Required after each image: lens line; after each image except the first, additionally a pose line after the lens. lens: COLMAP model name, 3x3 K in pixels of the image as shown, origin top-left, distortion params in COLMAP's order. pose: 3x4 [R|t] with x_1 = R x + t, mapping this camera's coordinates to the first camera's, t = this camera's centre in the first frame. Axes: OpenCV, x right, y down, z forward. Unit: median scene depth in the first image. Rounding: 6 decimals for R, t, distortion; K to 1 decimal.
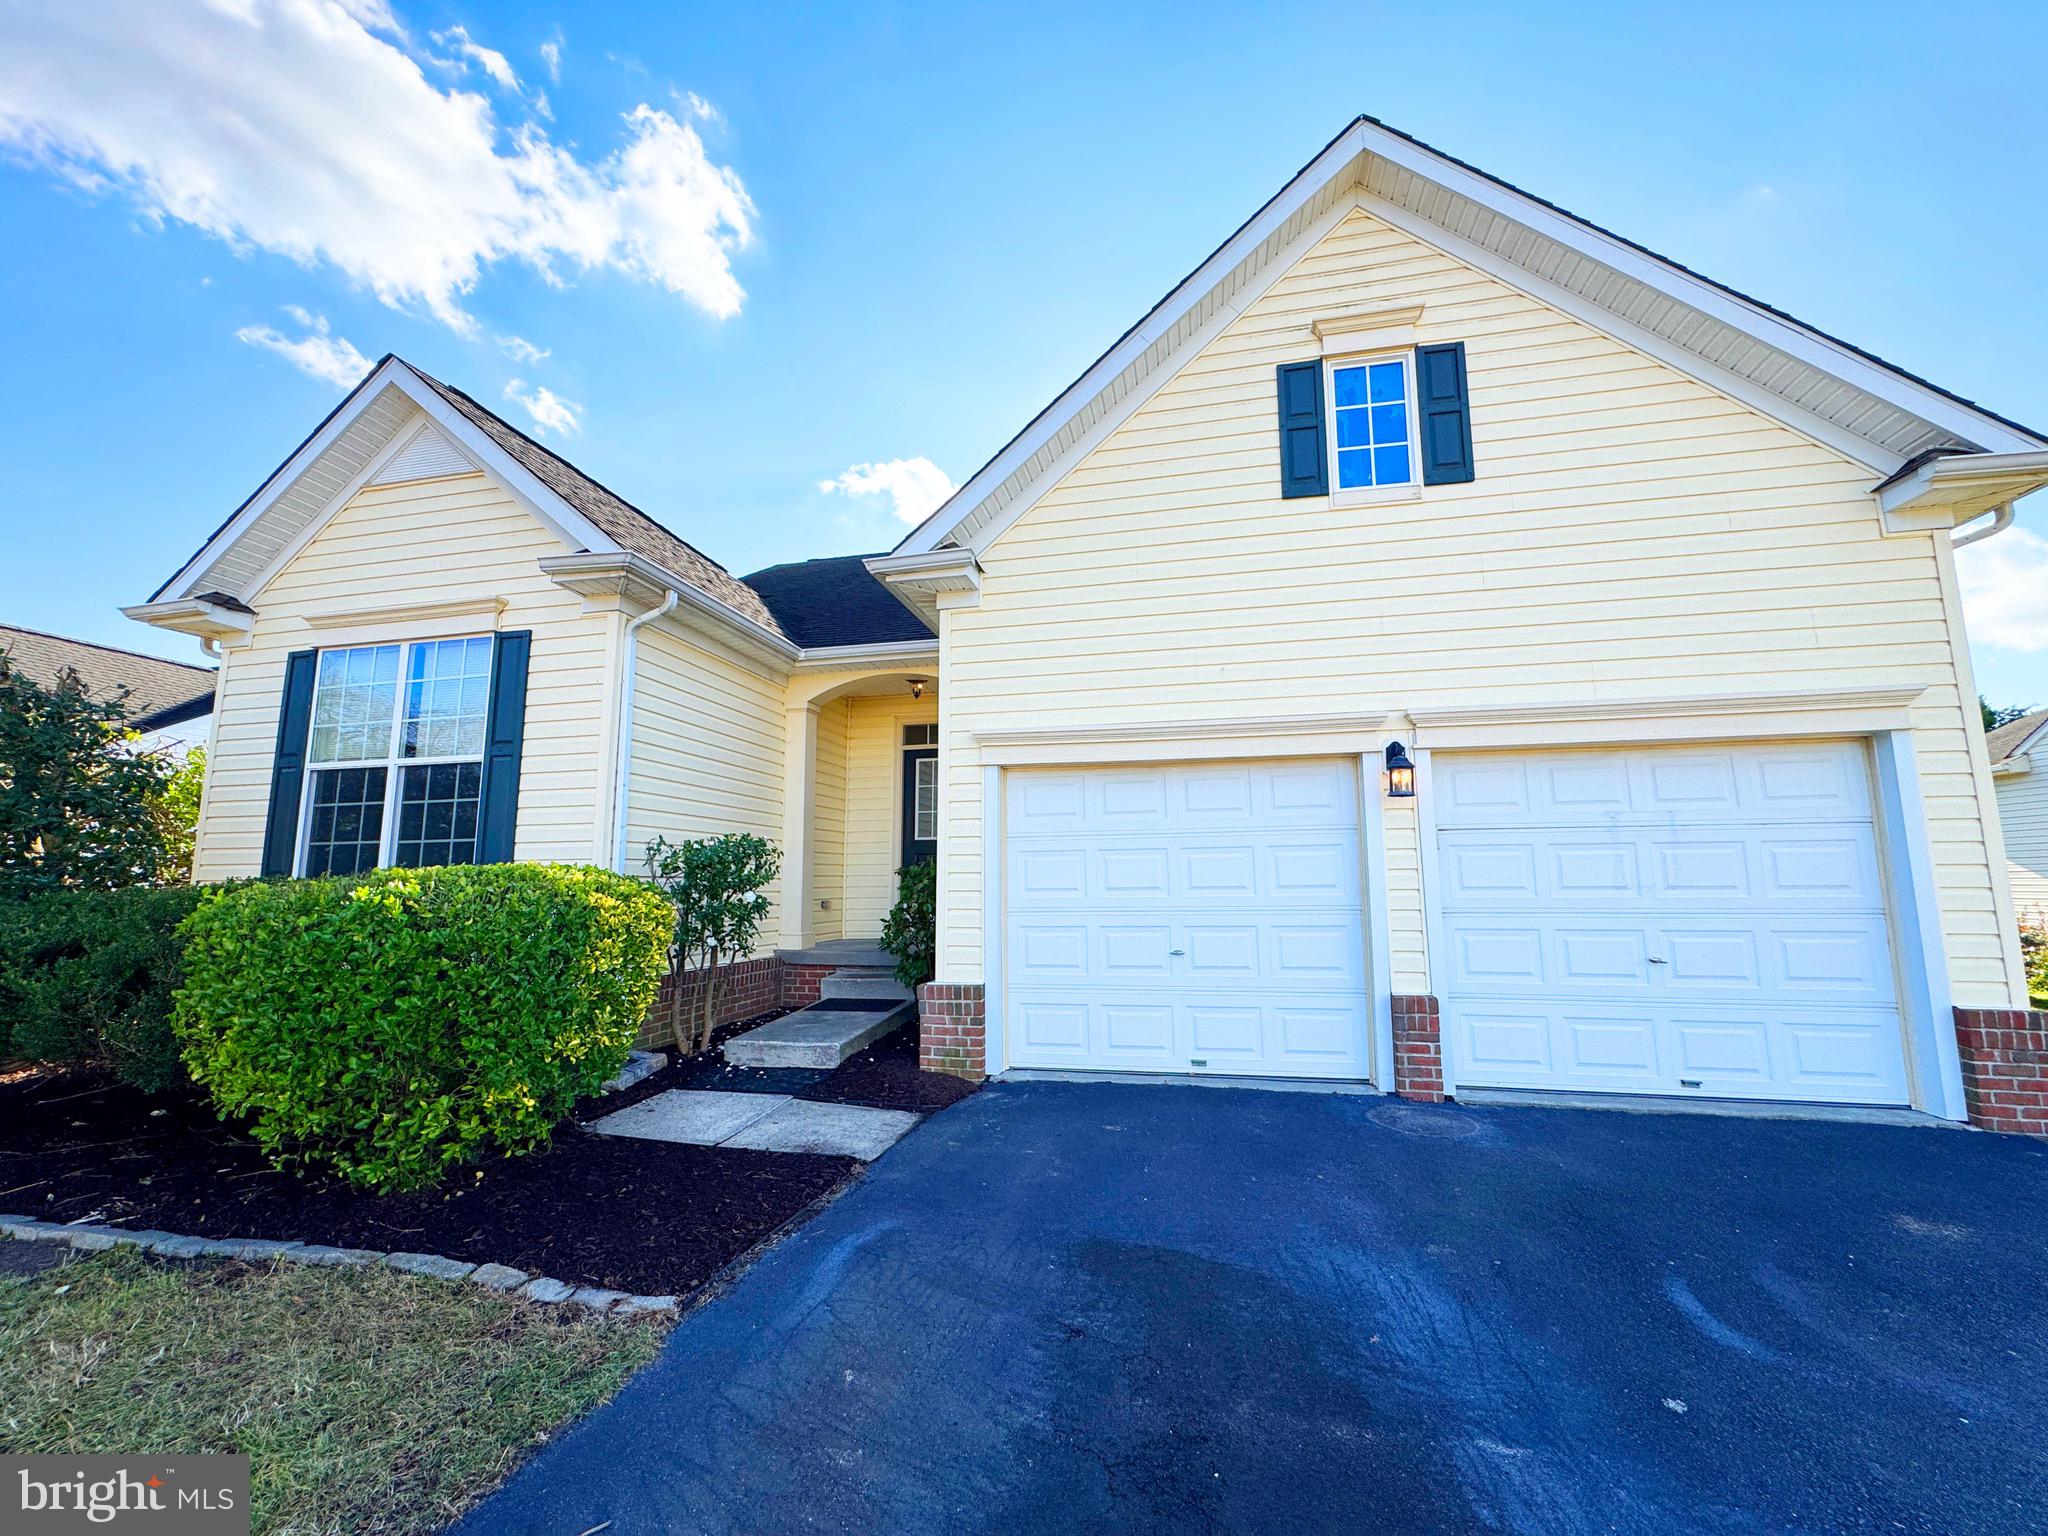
lens RADIAL K [[819.7, 0, 1024.0], [0, 819.7, 768.0], [0, 0, 1]] dist [-0.002189, 0.000607]
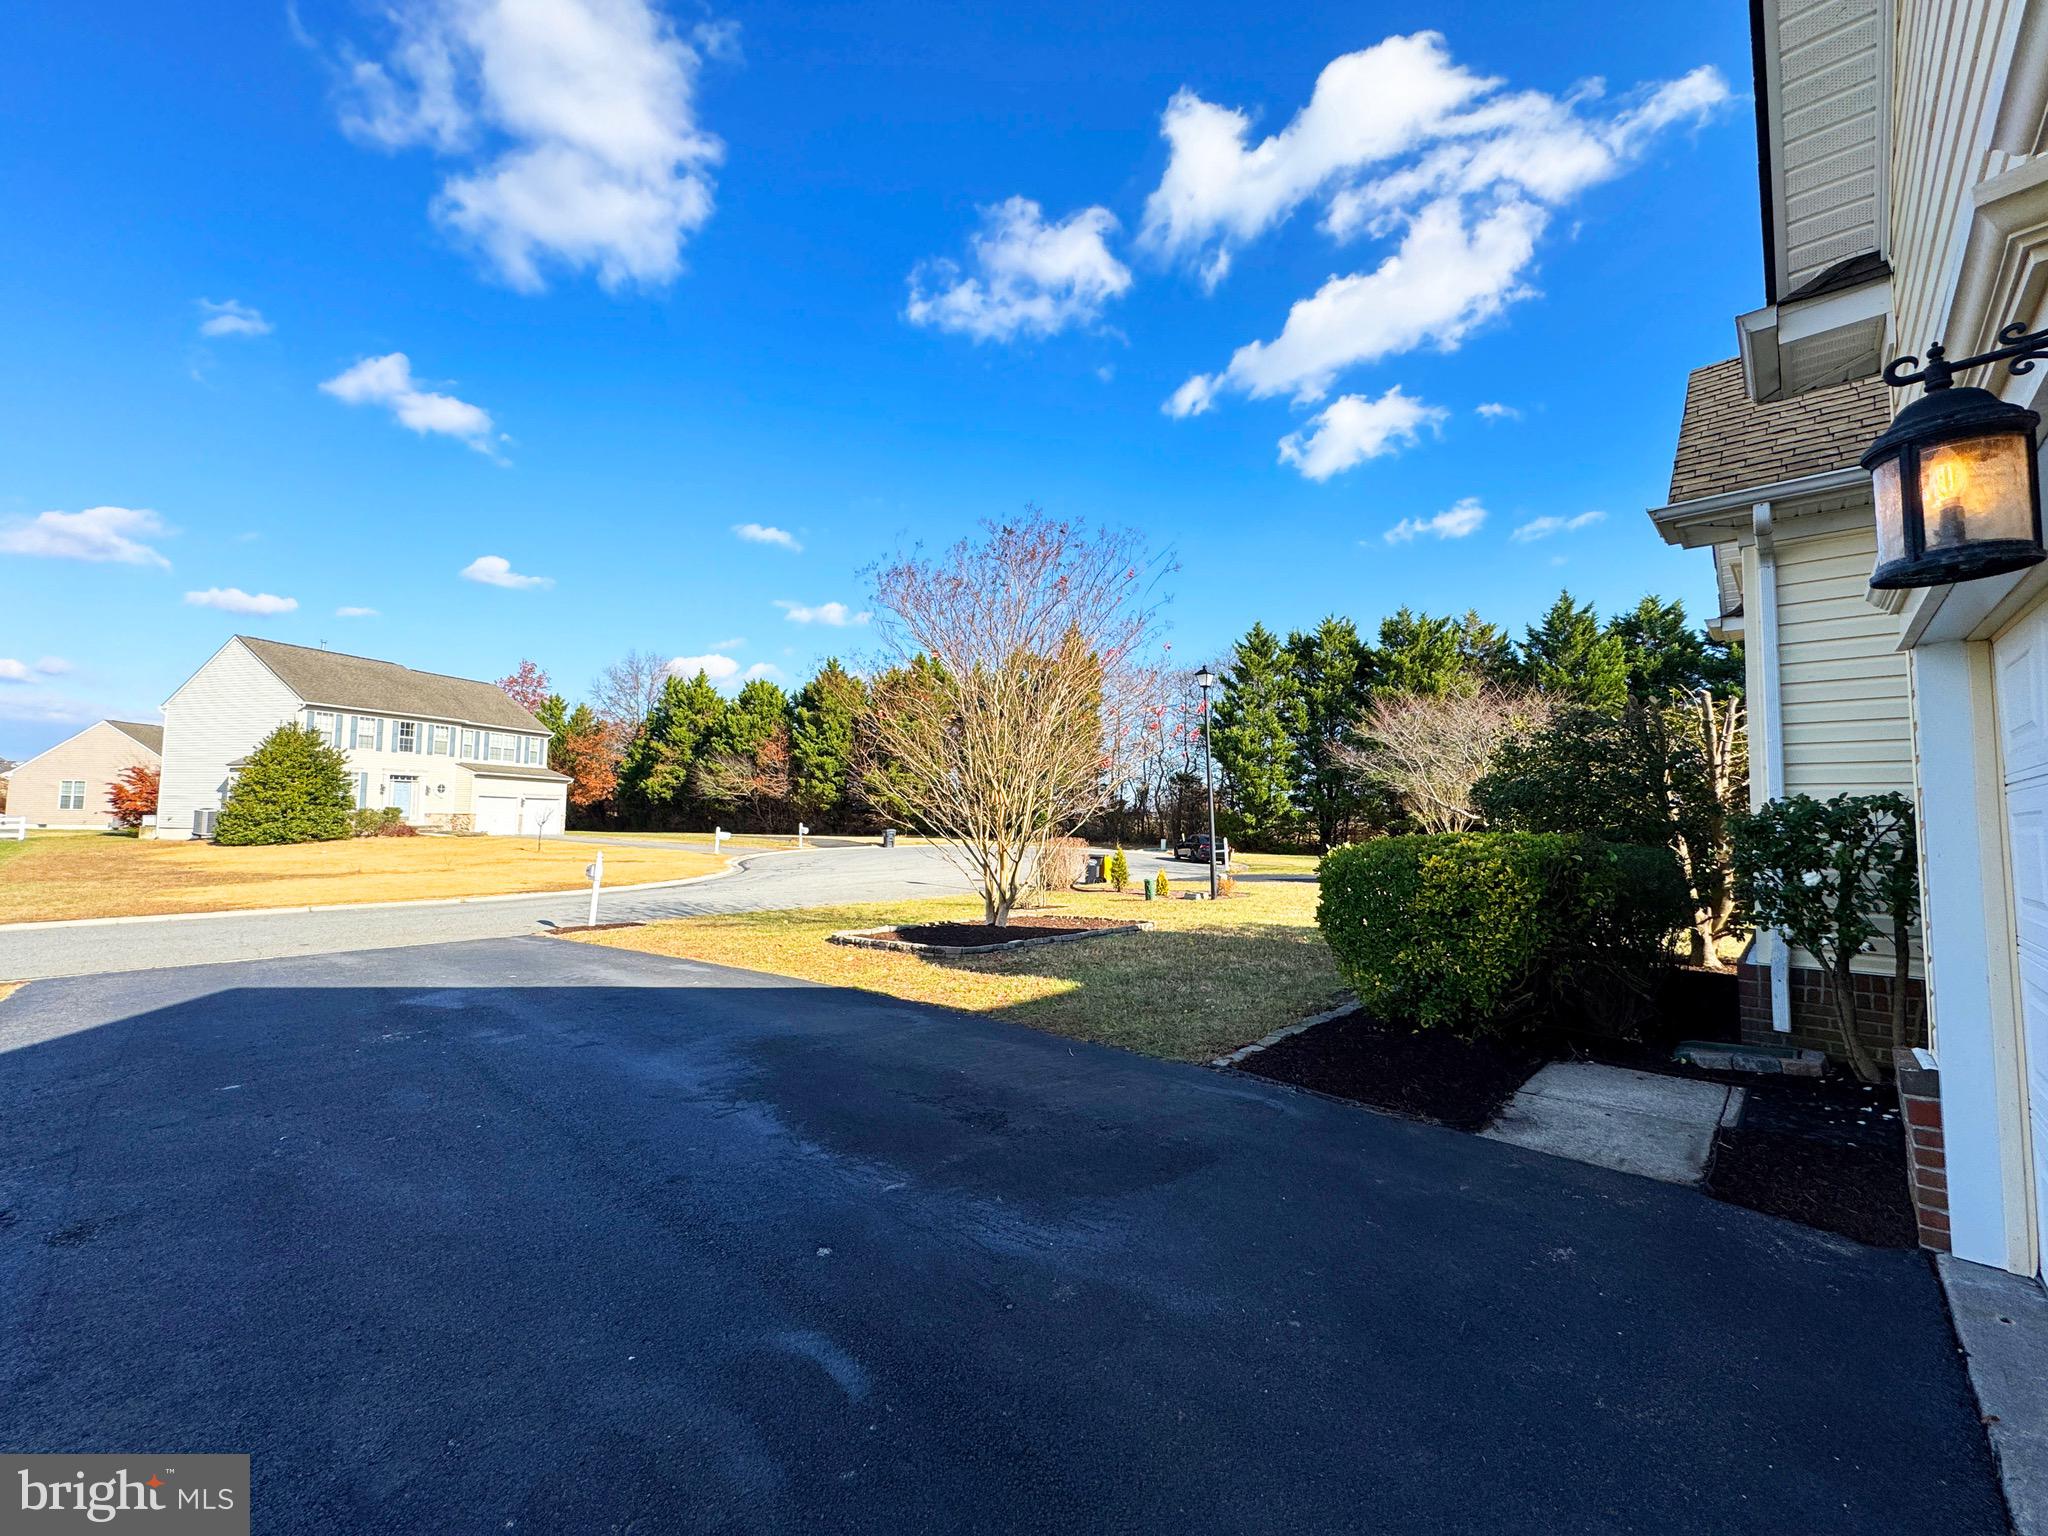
lens RADIAL K [[819.7, 0, 1024.0], [0, 819.7, 768.0], [0, 0, 1]] dist [-0.002189, 0.000607]
pose [[-0.519662, -0.052822, -0.852737, 0.747533], [0.110155, 0.985614, -0.128182, 0.083454], [0.847241, -0.160545, -0.506368, 0.859509]]
